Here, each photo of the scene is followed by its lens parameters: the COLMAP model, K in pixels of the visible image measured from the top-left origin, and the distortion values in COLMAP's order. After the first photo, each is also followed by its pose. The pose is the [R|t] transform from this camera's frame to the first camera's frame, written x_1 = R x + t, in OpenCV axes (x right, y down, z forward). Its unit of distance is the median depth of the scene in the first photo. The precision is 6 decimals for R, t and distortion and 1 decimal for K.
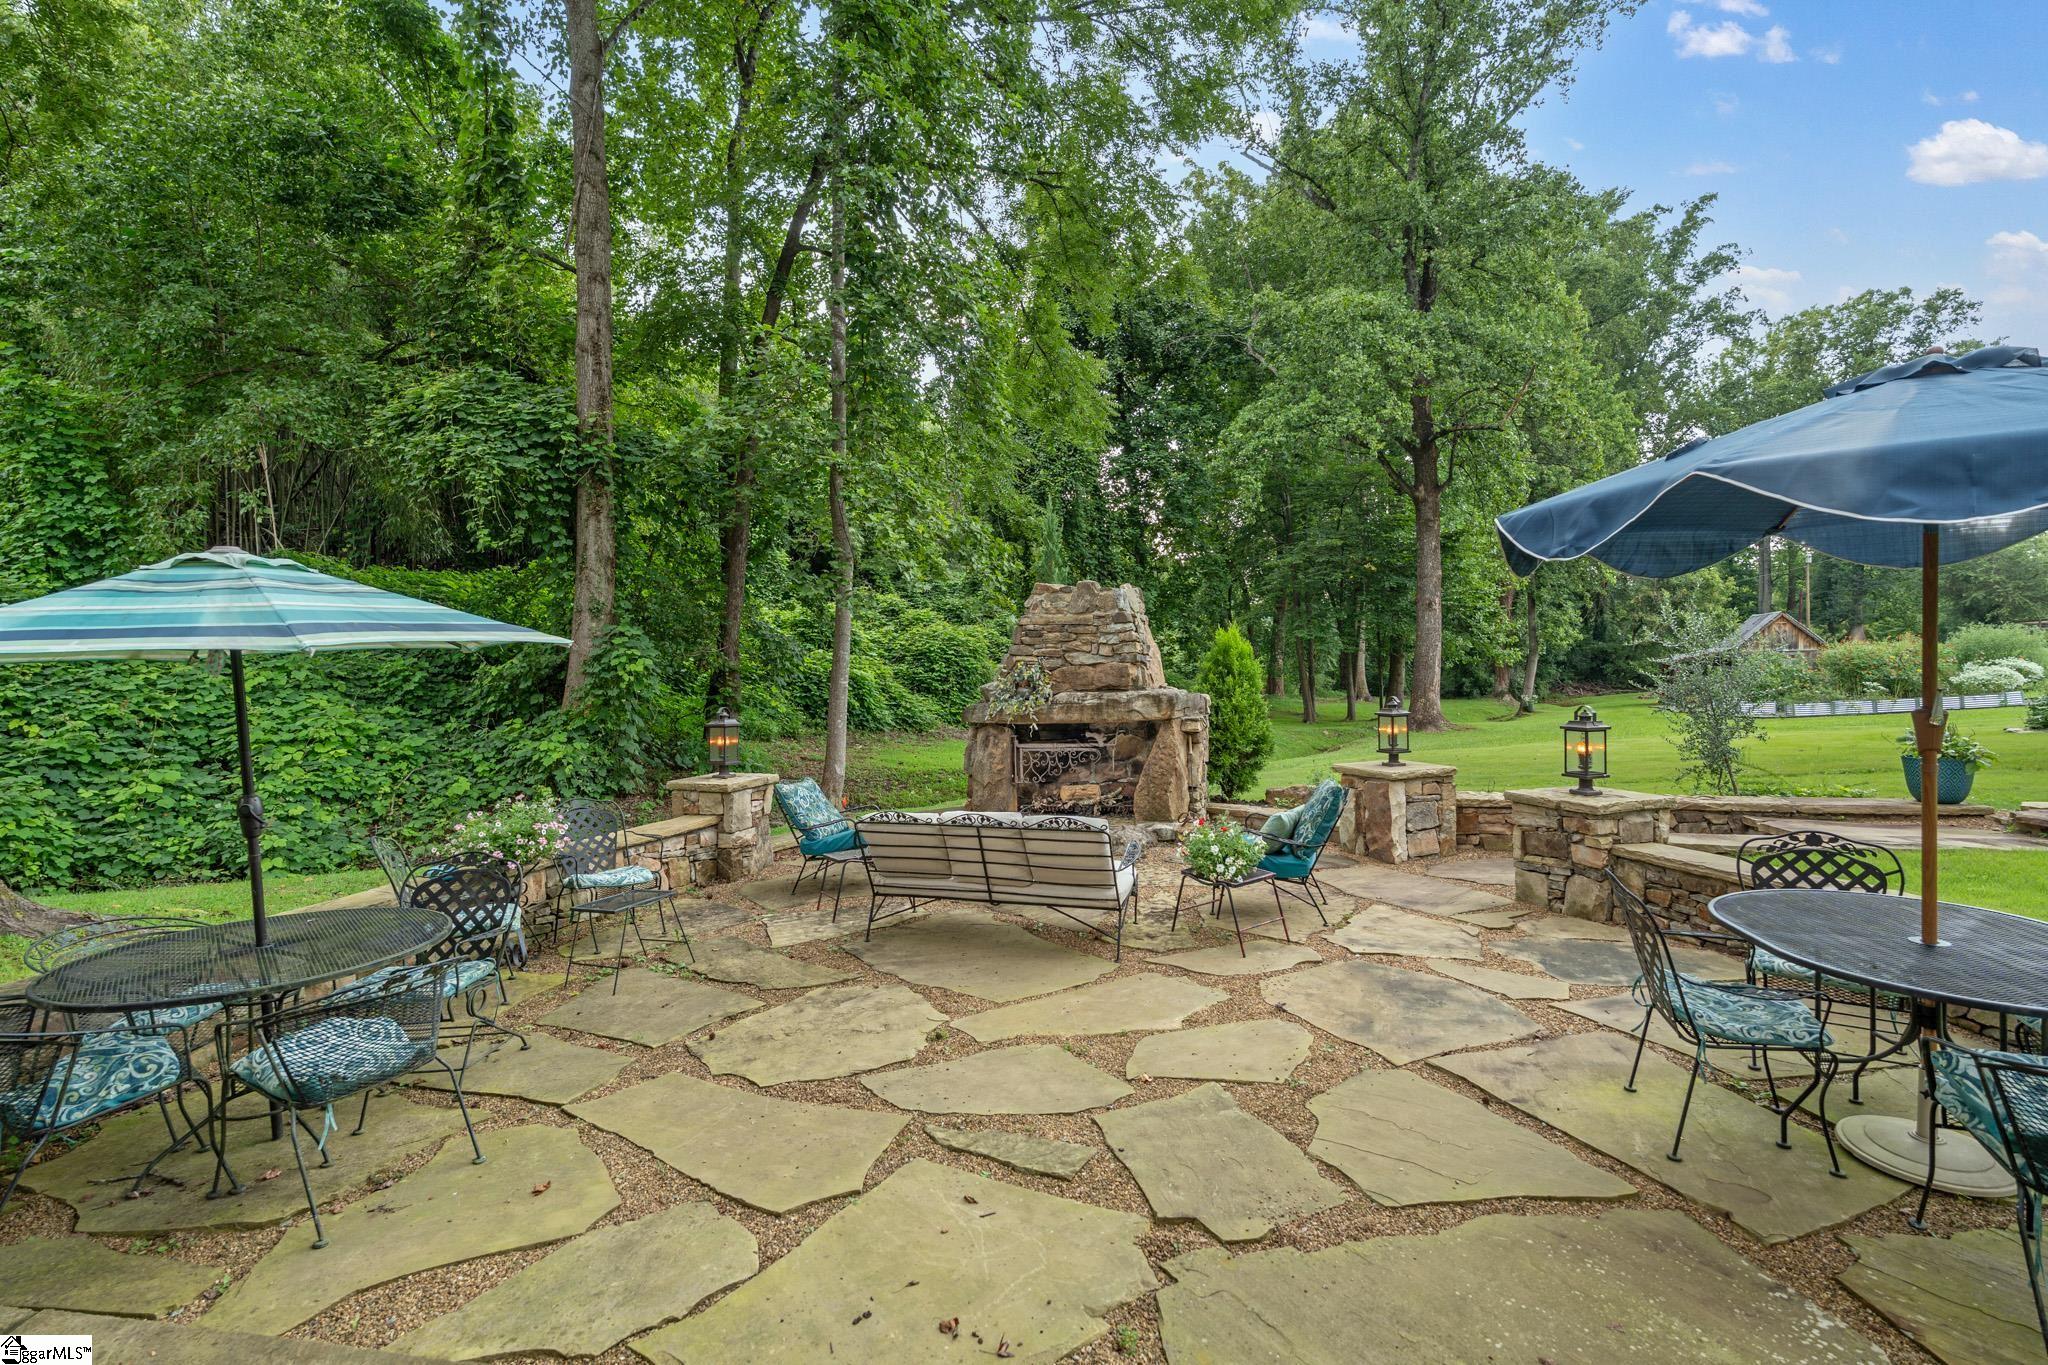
lens RADIAL K [[925.0, 0, 1032.9], [0, 925.0, 668.3], [0, 0, 1]] dist [-0.003843, -0.000265]
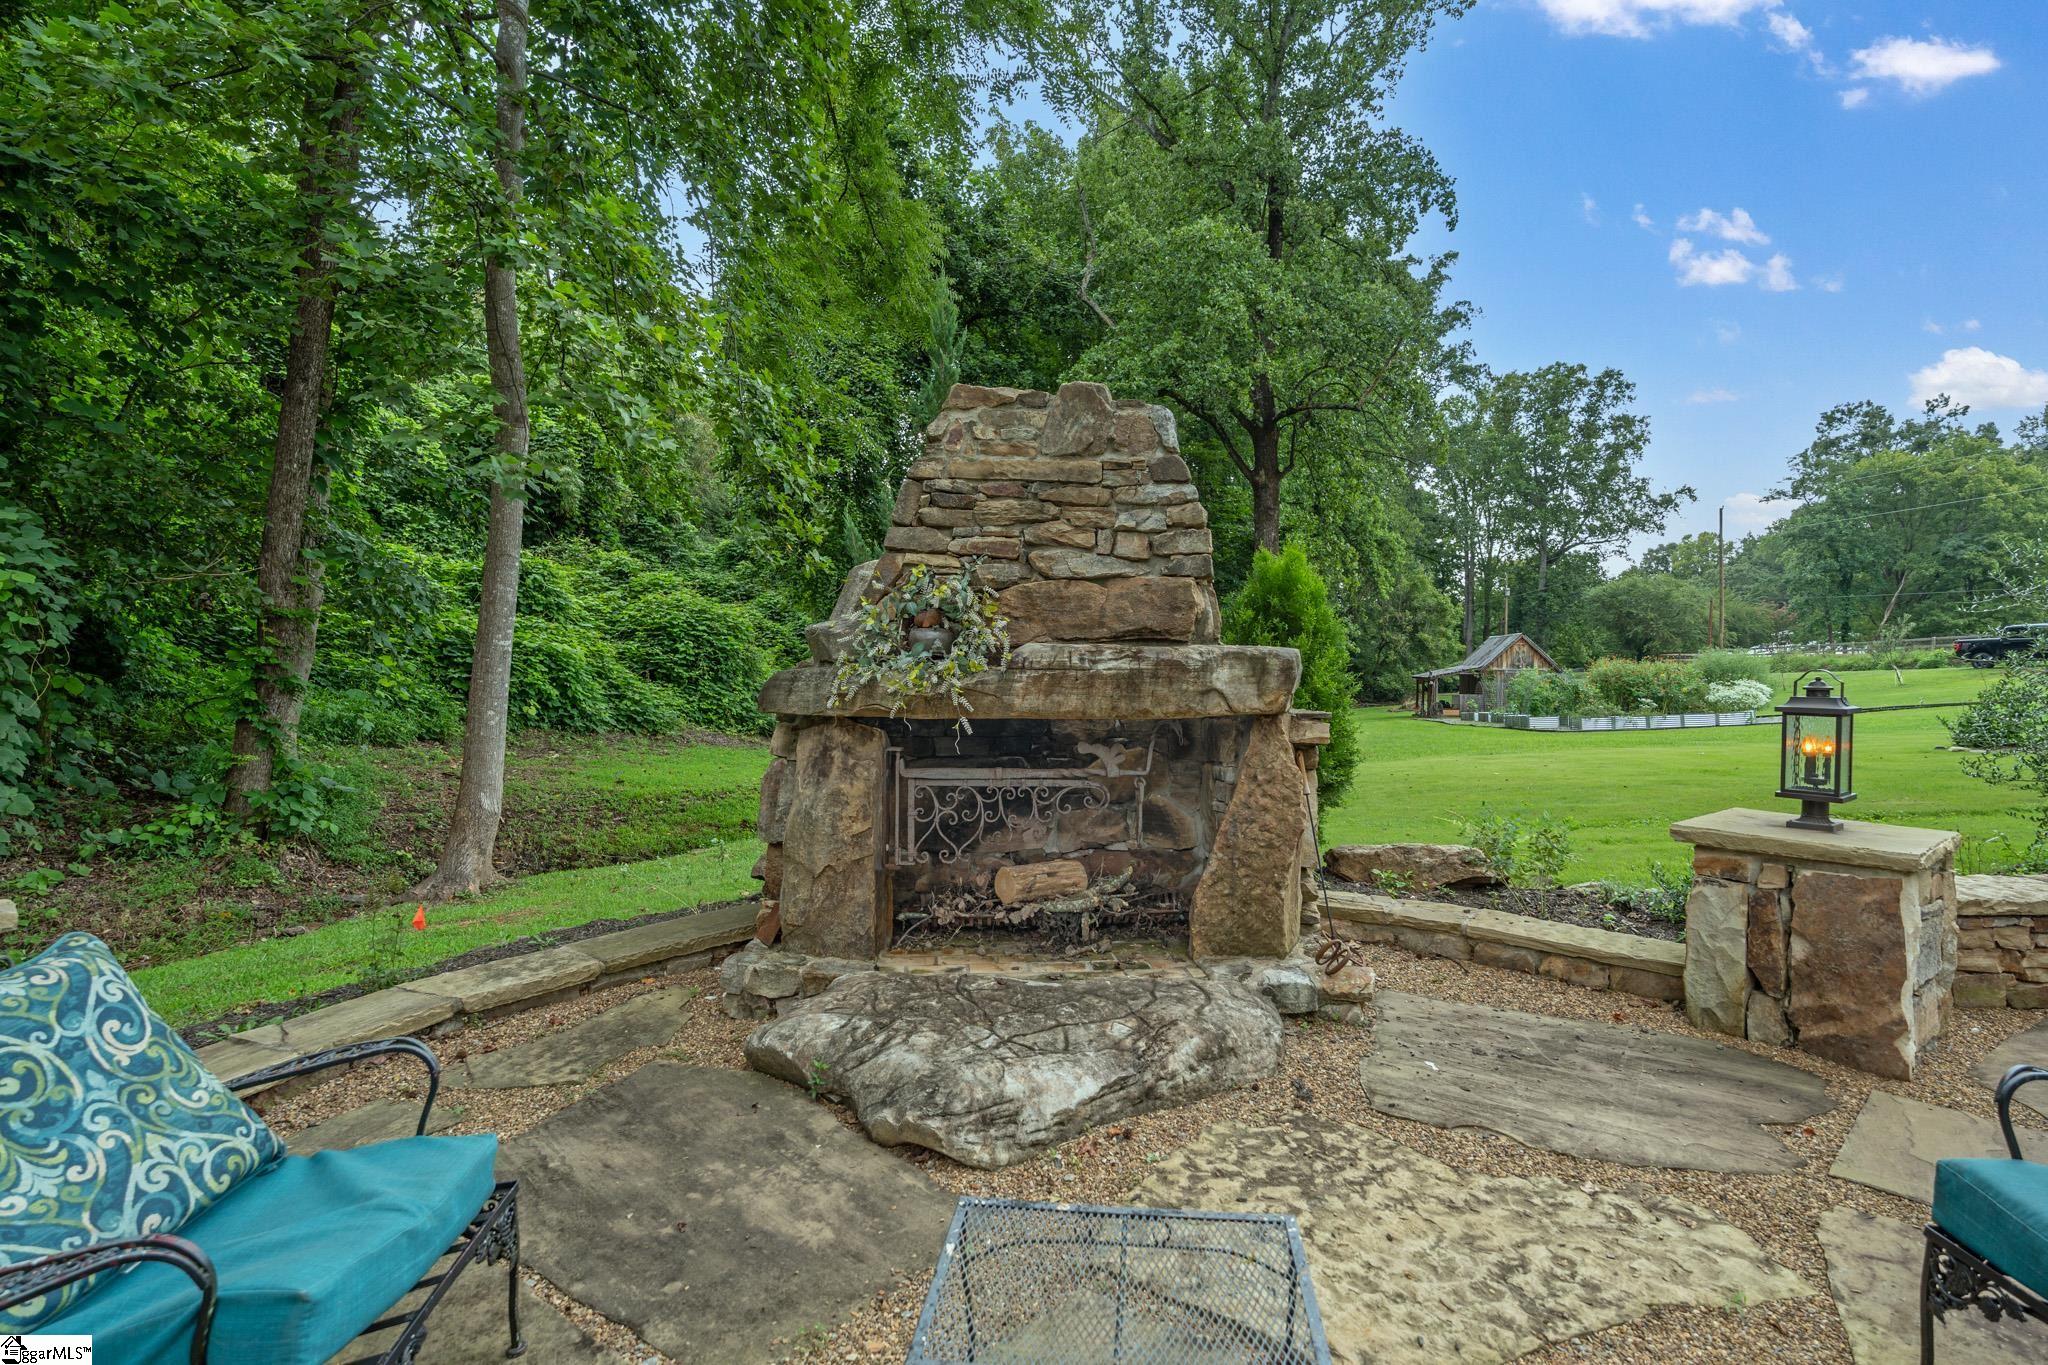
lens RADIAL K [[925.0, 0, 1059.8], [0, 925.0, 682.9], [0, 0, 1]] dist [-0.003843, -0.000265]
pose [[0.958268, 0.028876, 0.284408, -0.025583], [-0.031707, 0.999483, 0.005356, 0.015106], [-0.284106, -0.014151, 0.958688, 0.224512]]
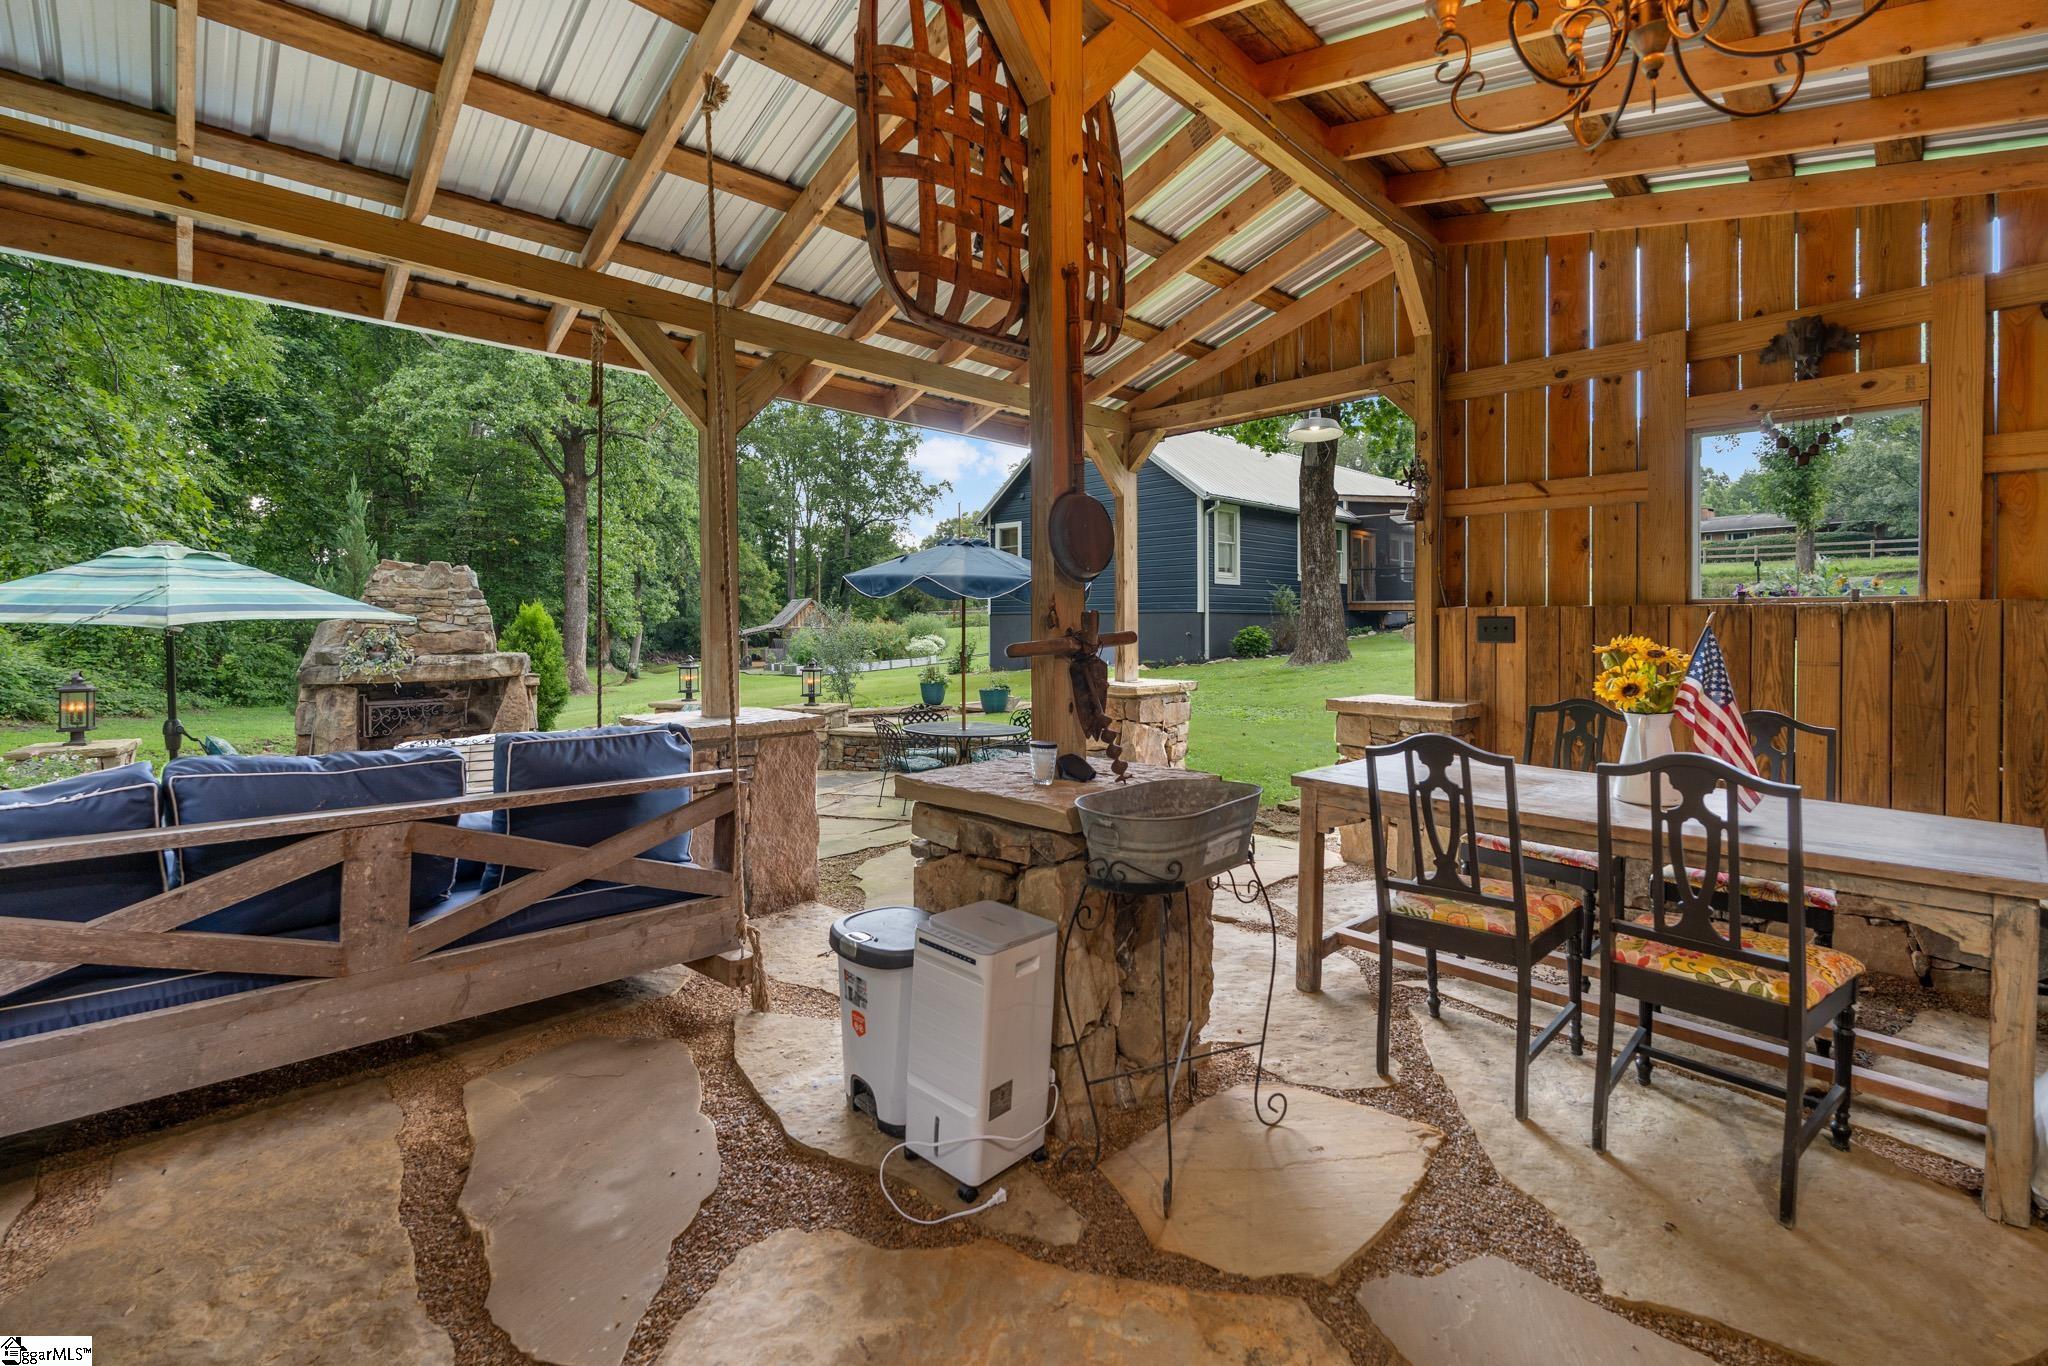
lens RADIAL K [[925.0, 0, 1016.4], [0, 925.0, 630.8], [0, 0, 1]] dist [-0.003843, -0.000265]
pose [[0.605521, 0.014173, 0.795703, -0.164768], [-0.007121, 0.999898, -0.012391, 0.001416], [-0.795798, 0.001837, 0.605560, -0.118316]]
